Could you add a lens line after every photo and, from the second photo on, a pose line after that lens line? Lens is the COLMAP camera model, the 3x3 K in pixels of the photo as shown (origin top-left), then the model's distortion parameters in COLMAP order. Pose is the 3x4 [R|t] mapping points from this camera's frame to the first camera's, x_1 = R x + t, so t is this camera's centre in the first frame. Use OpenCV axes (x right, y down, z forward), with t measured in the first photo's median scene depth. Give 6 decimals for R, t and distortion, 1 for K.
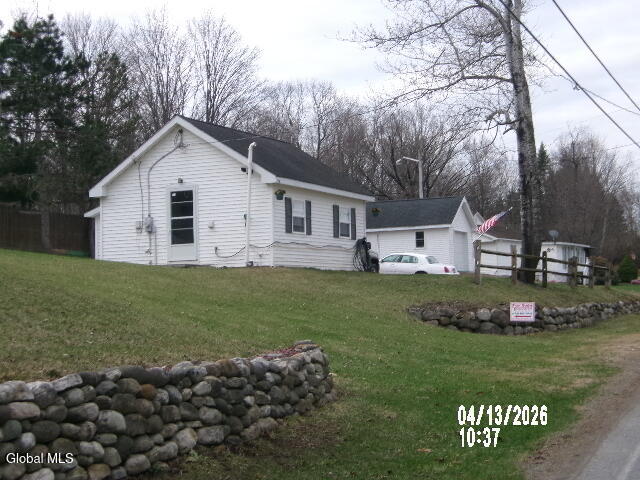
lens RADIAL K [[1273.8, 0, 319.3], [0, 1273.8, 241.0], [0, 0, 1]] dist [-0.014362, 0.000000]
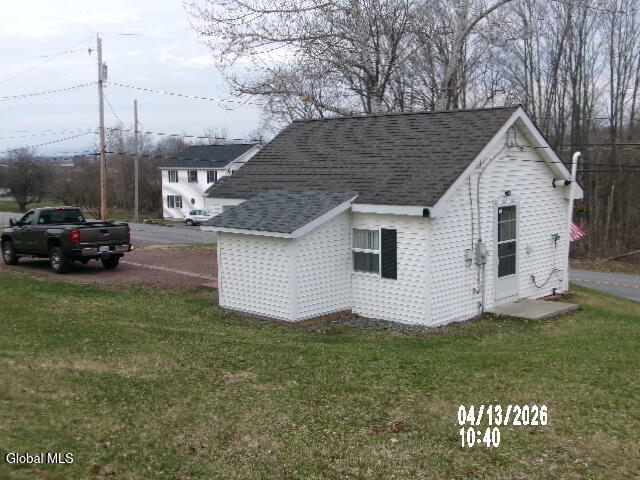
lens RADIAL K [[775.6, 0, 323.3], [0, 775.6, 239.8], [0, 0, 1]] dist [-0.003015, 0.000000]
pose [[0.321340, -0.082309, 0.943380, -0.578043], [-0.035251, 0.994485, 0.098775, -0.060981], [-0.946307, -0.064995, 0.316667, 0.954408]]
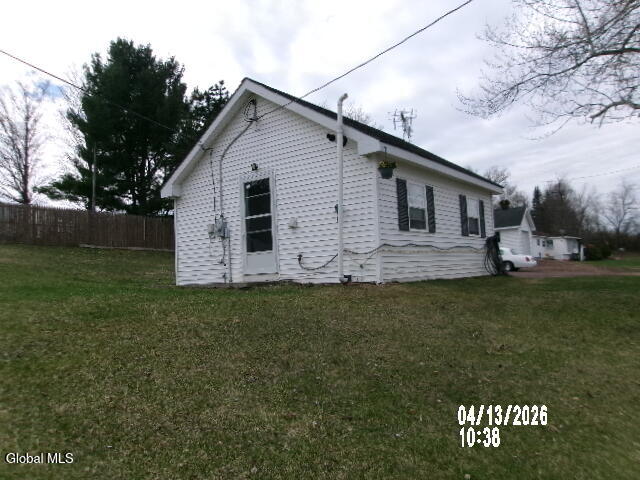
lens RADIAL K [[496.1, 0, 323.2], [0, 496.1, 235.6], [0, 0, 1]] dist [-0.026637, 0.047793]
pose [[0.981372, -0.036798, -0.188559, -0.016123], [0.034250, 0.999273, -0.016756, -0.000727], [0.189038, 0.009985, 0.981919, 0.720851]]
